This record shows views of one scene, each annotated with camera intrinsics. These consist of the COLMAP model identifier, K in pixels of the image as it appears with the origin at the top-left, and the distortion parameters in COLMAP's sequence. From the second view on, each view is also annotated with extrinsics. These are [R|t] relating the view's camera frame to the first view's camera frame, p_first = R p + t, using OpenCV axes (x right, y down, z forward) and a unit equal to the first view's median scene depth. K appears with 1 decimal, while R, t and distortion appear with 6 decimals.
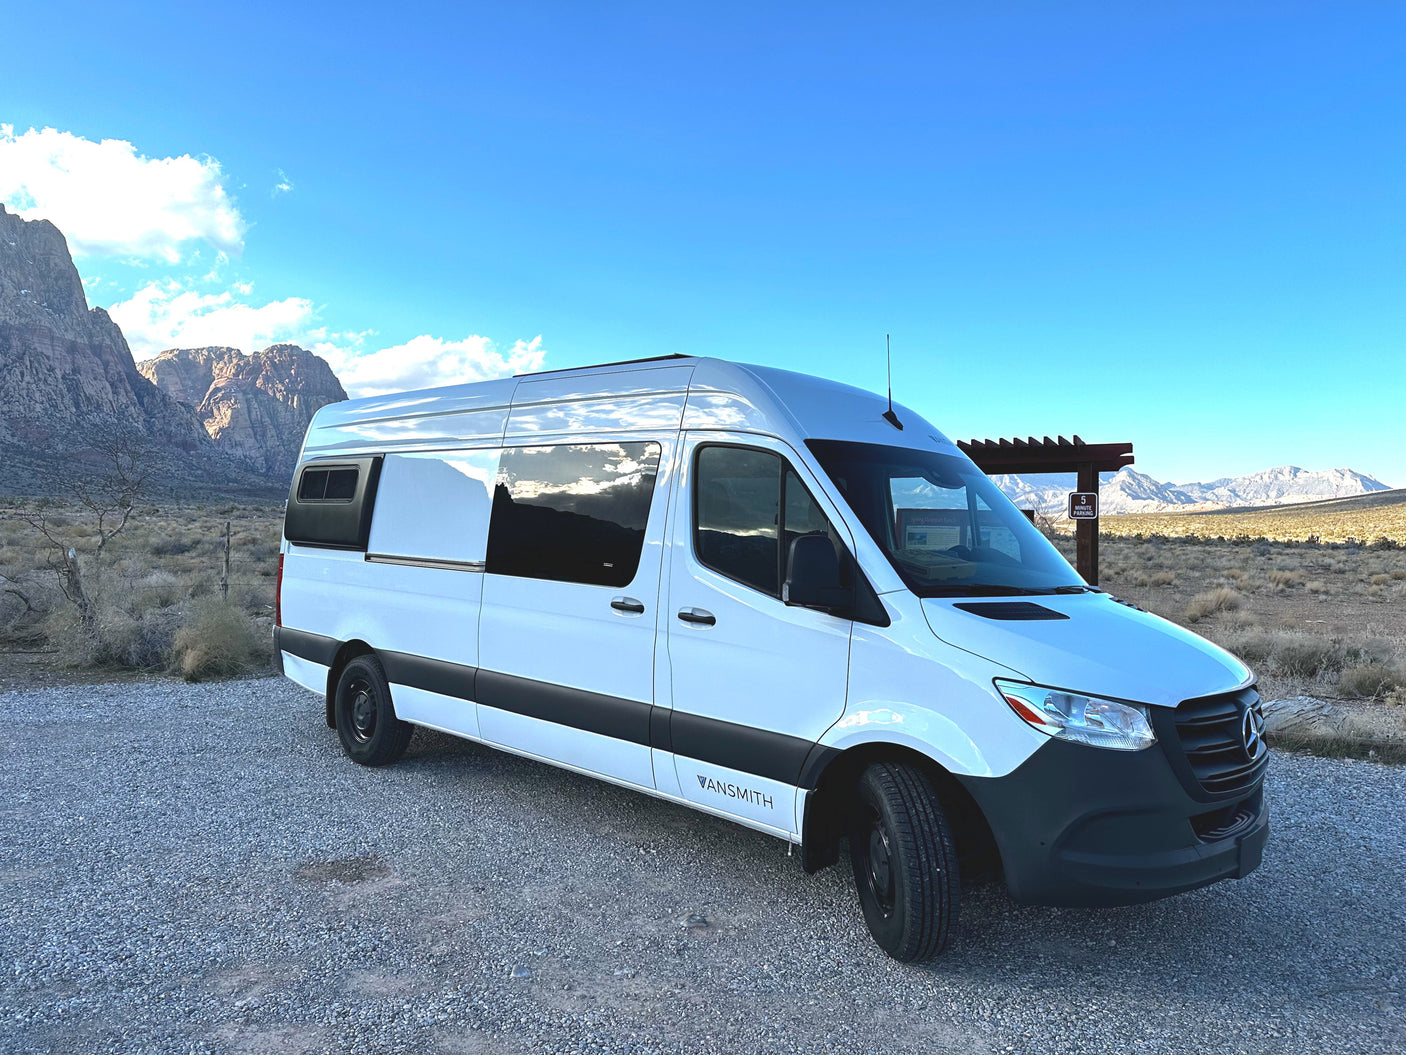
lens RADIAL K [[1041.2, 0, 703.7], [0, 1041.2, 517.7], [0, 0, 1]] dist [0.093735, -0.107399]
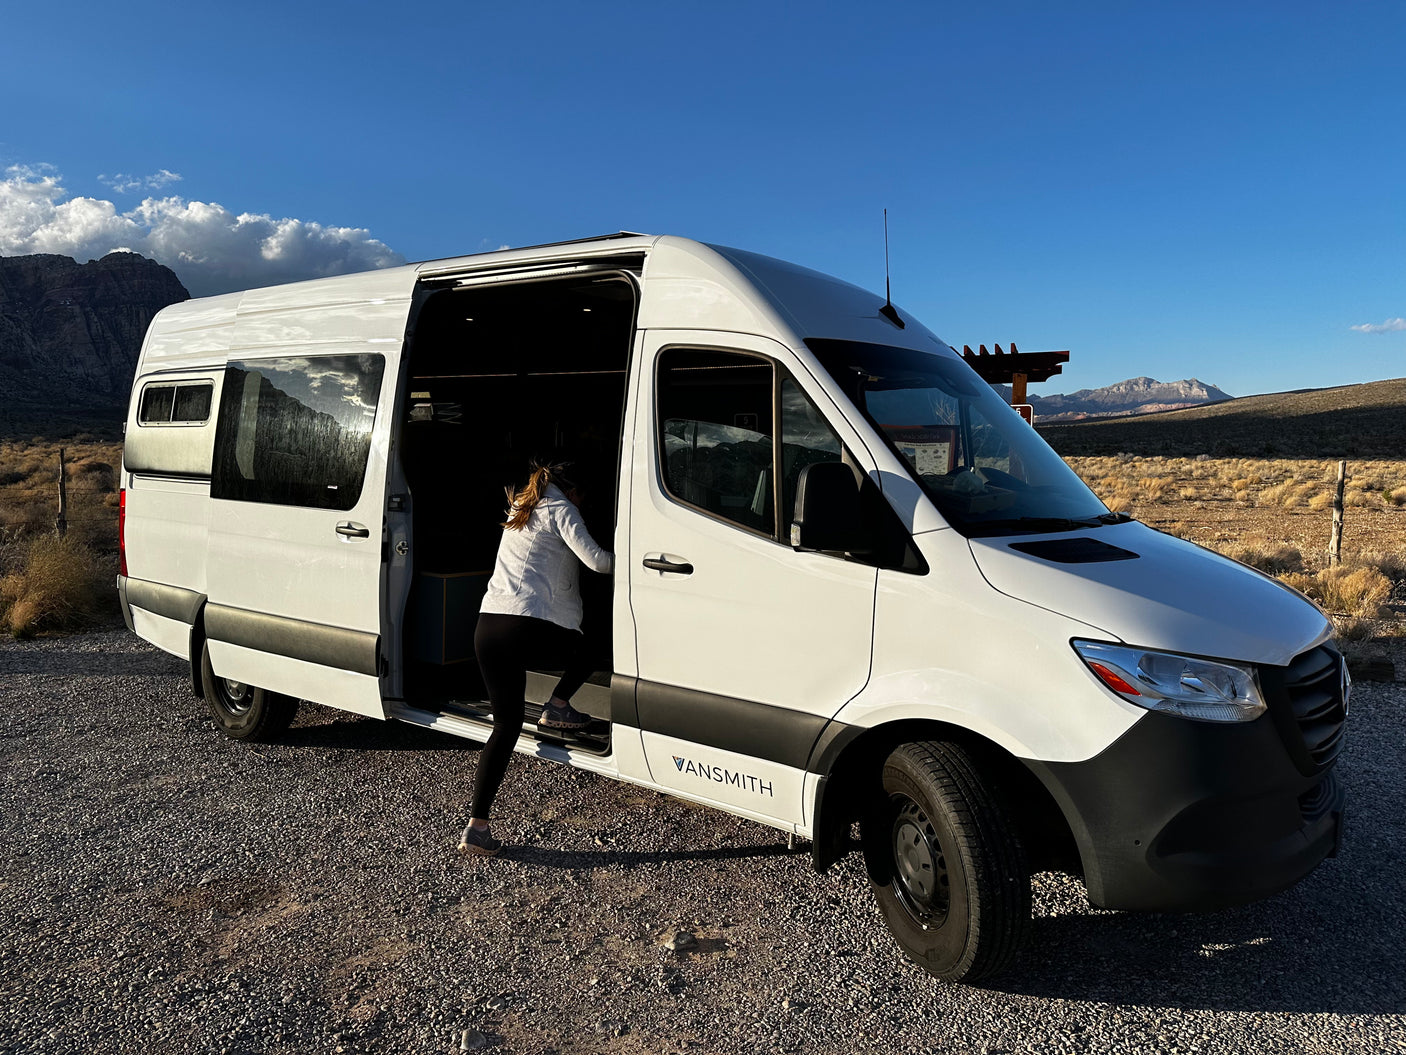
lens RADIAL K [[1047.7, 0, 713.7], [0, 1047.7, 522.0], [0, 0, 1]] dist [0.083526, -0.082514]
pose [[0.993100, -0.023988, 0.114793, -0.070185], [0.014415, 0.996403, 0.083508, -0.004530], [-0.116383, -0.081277, 0.989873, 0.217383]]
